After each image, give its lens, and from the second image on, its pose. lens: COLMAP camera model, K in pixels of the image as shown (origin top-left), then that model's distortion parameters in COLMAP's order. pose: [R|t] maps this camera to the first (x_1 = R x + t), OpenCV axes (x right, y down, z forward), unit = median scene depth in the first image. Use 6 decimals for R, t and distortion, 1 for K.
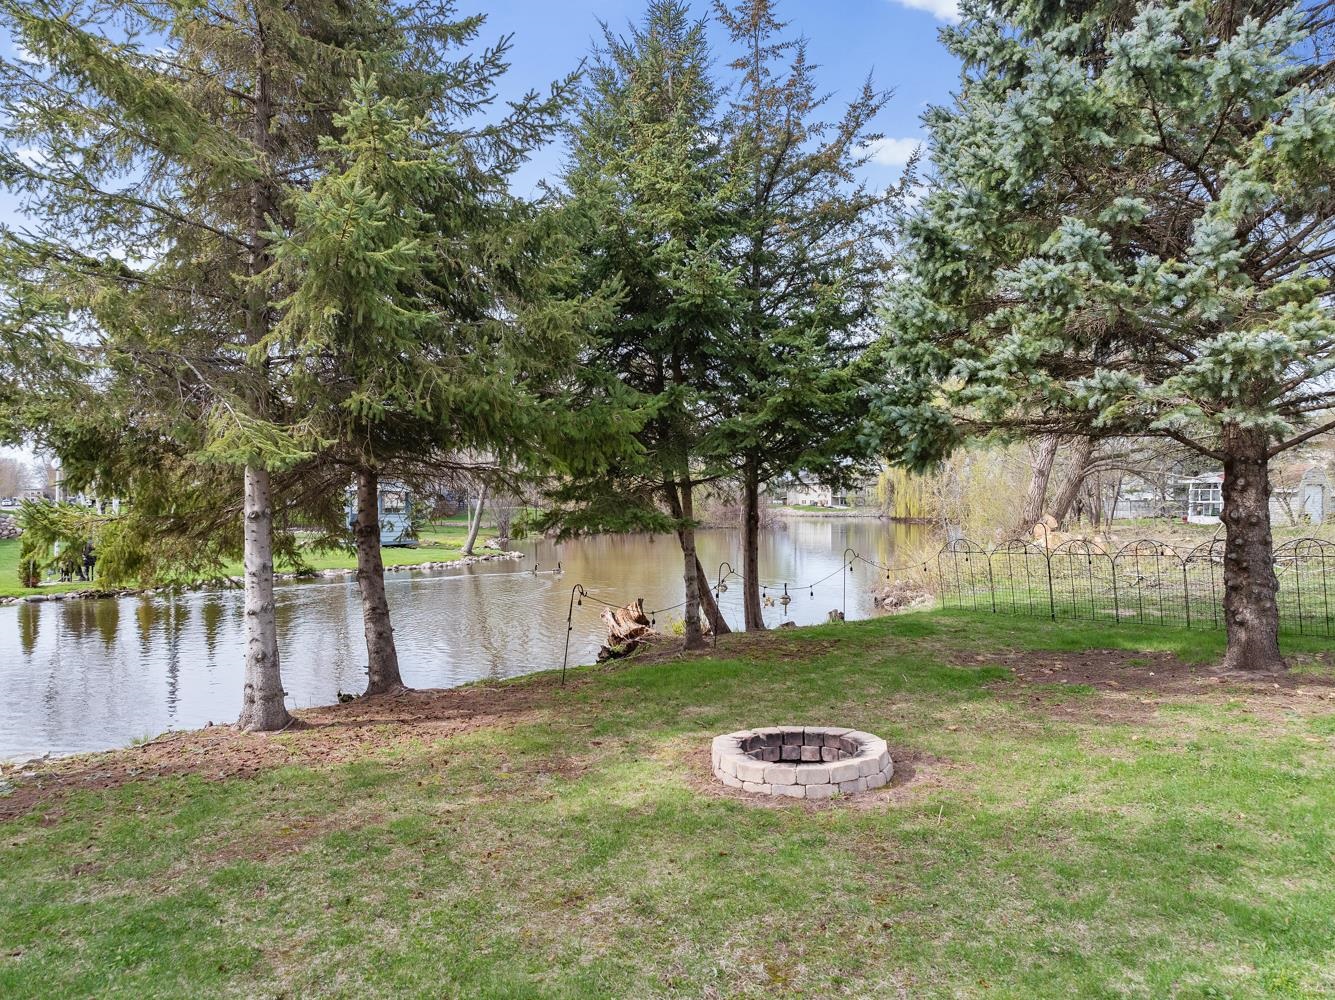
lens RADIAL K [[956.2, 0, 664.2], [0, 956.2, 446.3], [0, 0, 1]] dist [-0.022786, 0.001174]
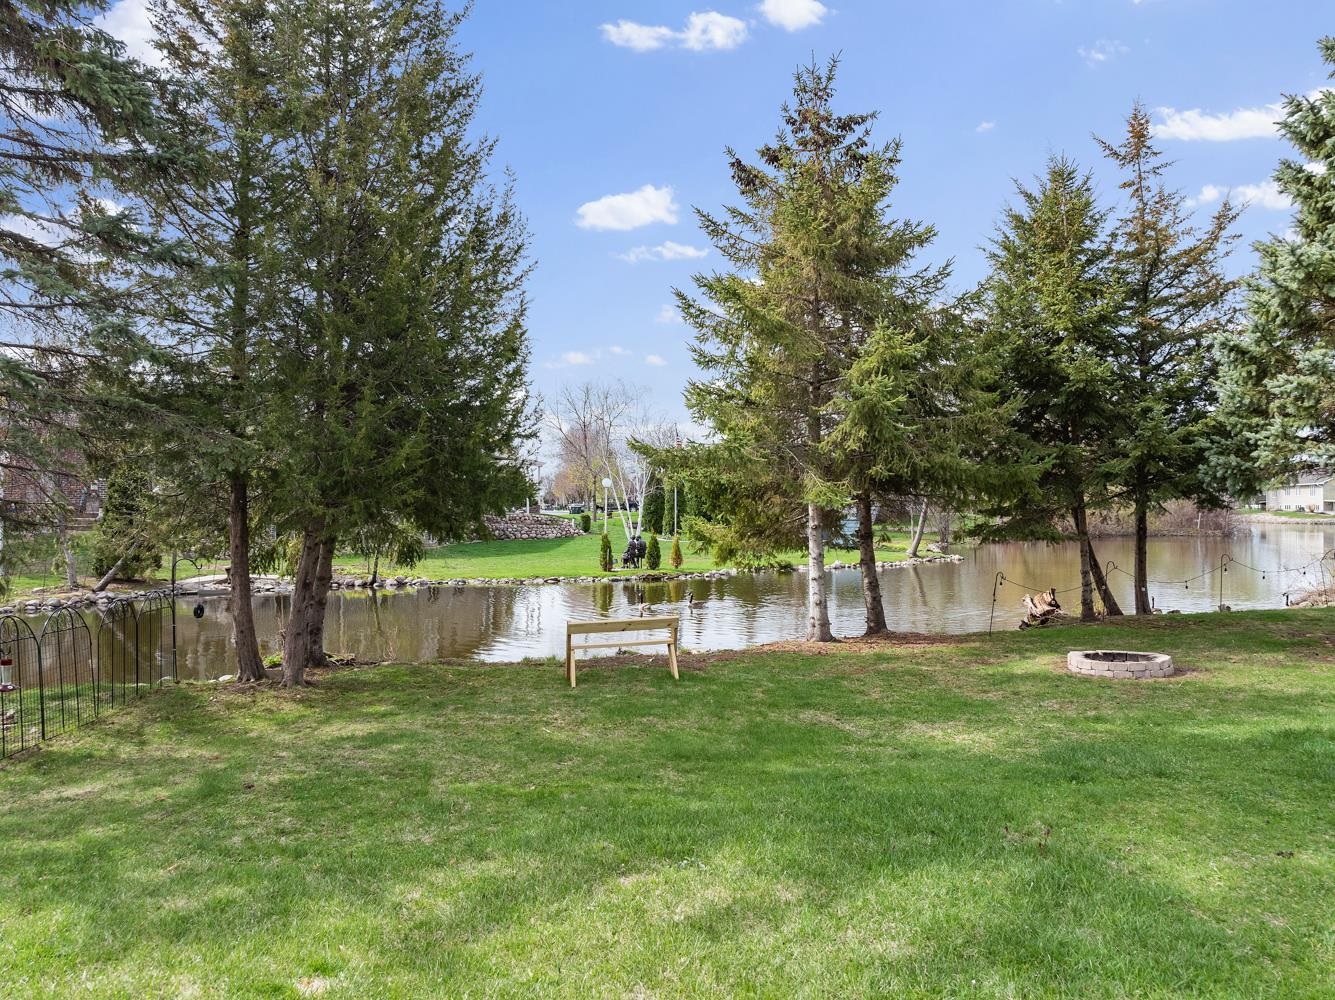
lens RADIAL K [[939.4, 0, 669.7], [0, 939.4, 496.5], [0, 0, 1]] dist [-0.041830, 0.003489]
pose [[0.900815, -0.003683, -0.434188, 0.088641], [0.024213, 0.998834, 0.041764, -0.055613], [0.433528, -0.048134, 0.899854, -0.604962]]
